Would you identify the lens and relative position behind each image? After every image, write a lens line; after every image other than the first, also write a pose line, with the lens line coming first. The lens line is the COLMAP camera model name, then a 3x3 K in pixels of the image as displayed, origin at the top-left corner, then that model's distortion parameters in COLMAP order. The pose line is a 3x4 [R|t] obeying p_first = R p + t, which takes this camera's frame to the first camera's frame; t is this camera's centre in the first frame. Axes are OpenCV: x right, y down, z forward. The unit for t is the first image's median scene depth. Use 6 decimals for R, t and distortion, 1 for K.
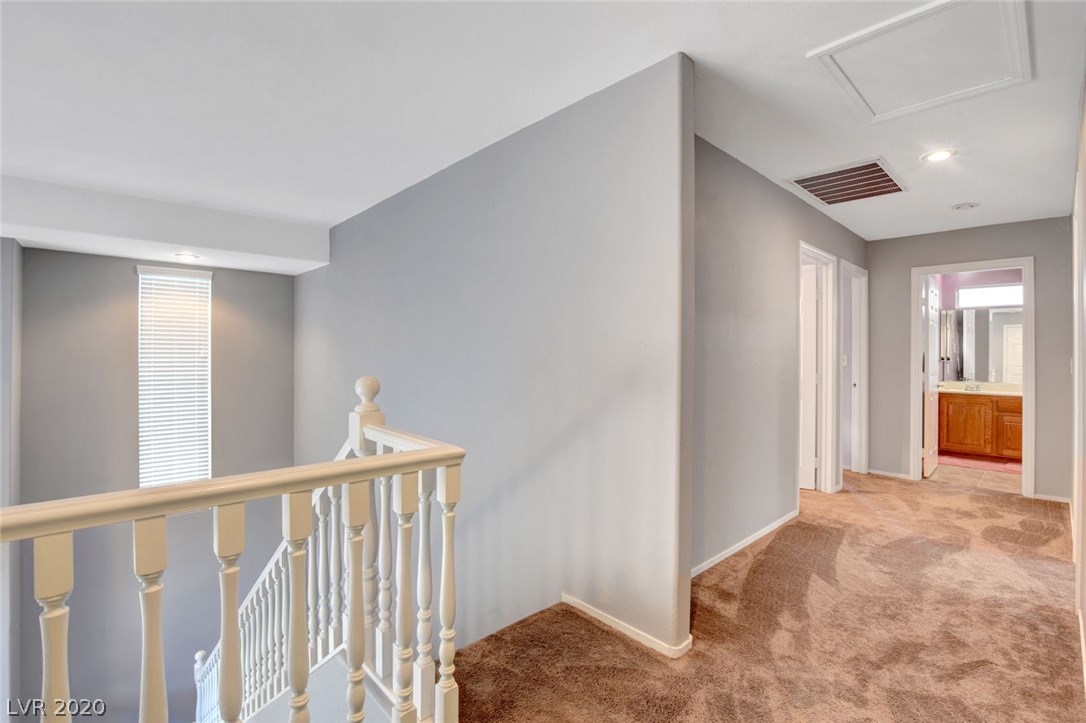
lens RADIAL K [[485.9, 0, 545.3], [0, 485.9, 354.3], [0, 0, 1]] dist [-0.034349, 0.004349]
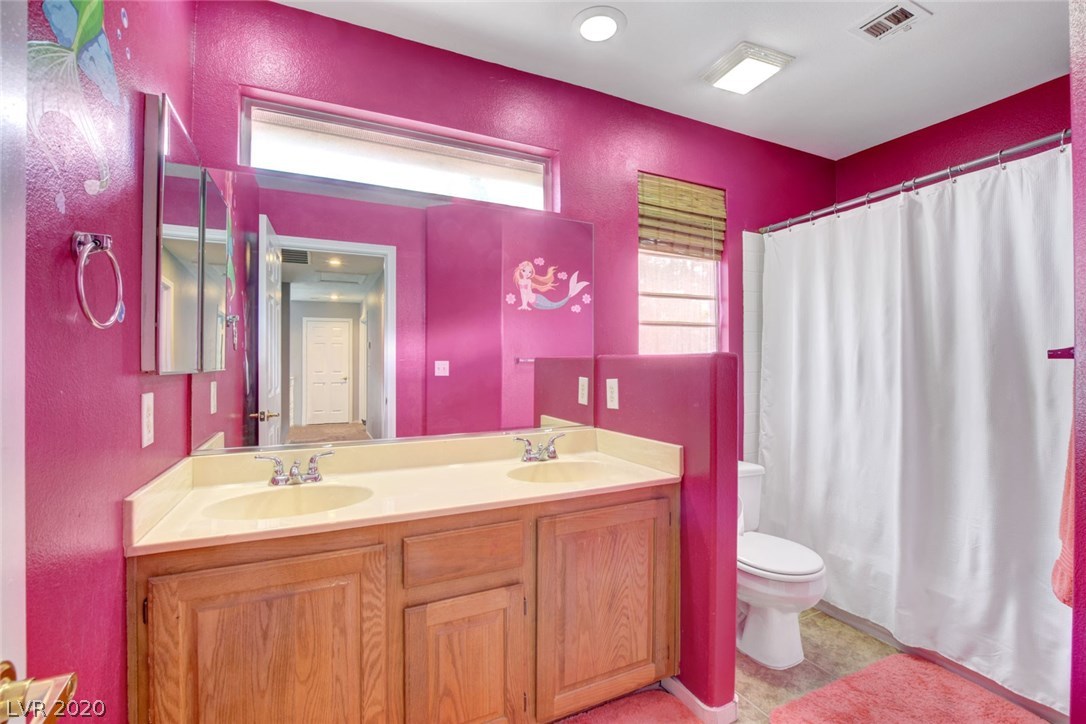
lens RADIAL K [[485.9, 0, 545.5], [0, 485.9, 362.4], [0, 0, 1]] dist [-0.034349, 0.004349]
pose [[0.296582, -0.003243, 0.955002, 0.756695], [-0.001693, 0.999991, 0.003921, 0.012576], [-0.955006, -0.002780, 0.296574, 0.865679]]
